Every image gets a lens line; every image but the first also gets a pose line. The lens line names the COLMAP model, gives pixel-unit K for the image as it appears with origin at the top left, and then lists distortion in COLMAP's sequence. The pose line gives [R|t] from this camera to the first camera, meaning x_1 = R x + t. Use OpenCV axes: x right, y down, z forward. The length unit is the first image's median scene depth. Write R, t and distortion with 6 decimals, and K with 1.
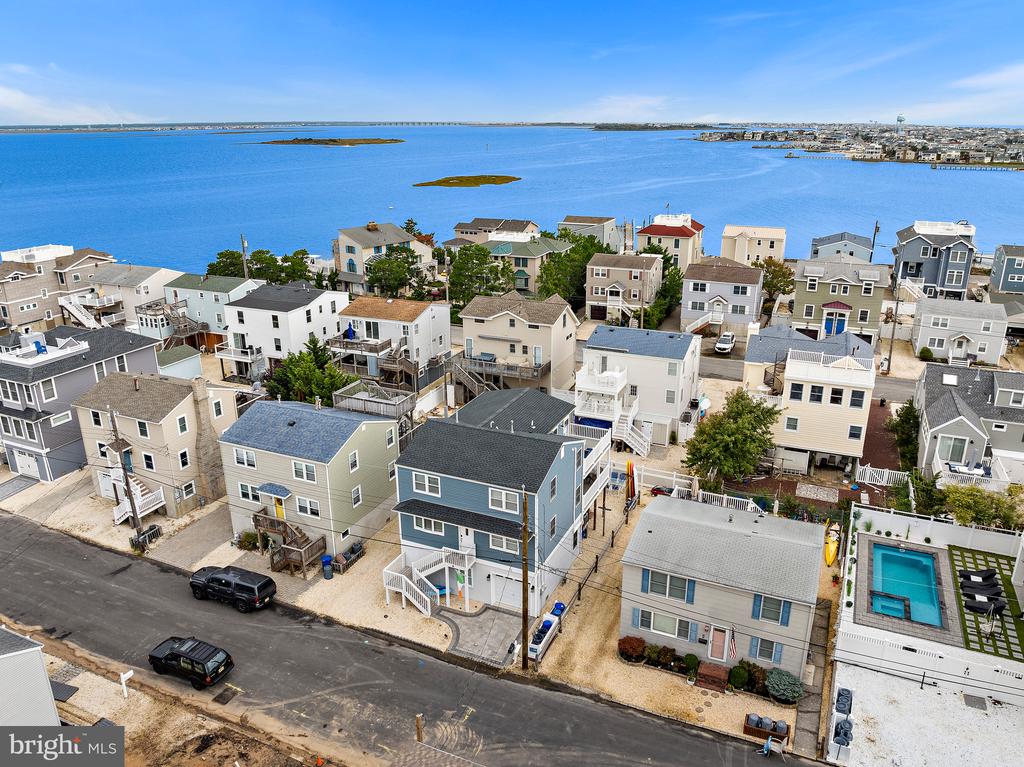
lens RADIAL K [[734.5, 0, 509.7], [0, 734.5, 385.5], [0, 0, 1]] dist [-0.040684, -0.000528]
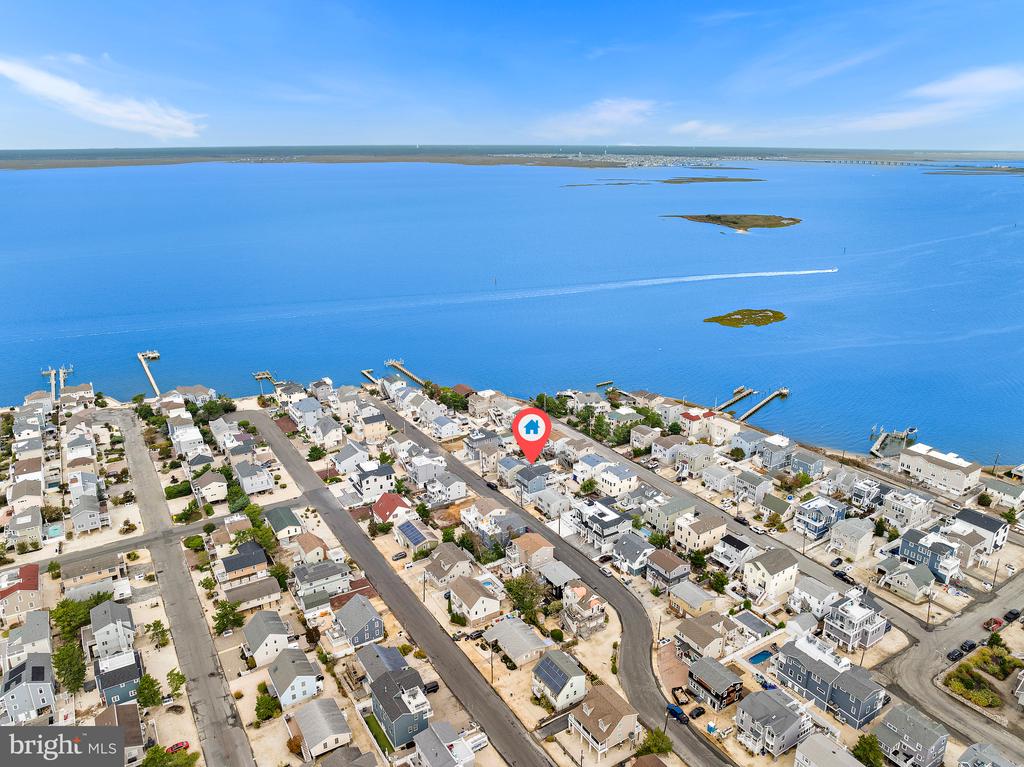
lens RADIAL K [[734.5, 0, 513.5], [0, 734.5, 377.2], [0, 0, 1]] dist [-0.040684, -0.000528]
pose [[0.825891, 0.180097, -0.534293, 2.834284], [-0.188938, 0.981226, 0.038695, -0.876335], [0.531231, 0.068991, 0.844413, -4.101328]]
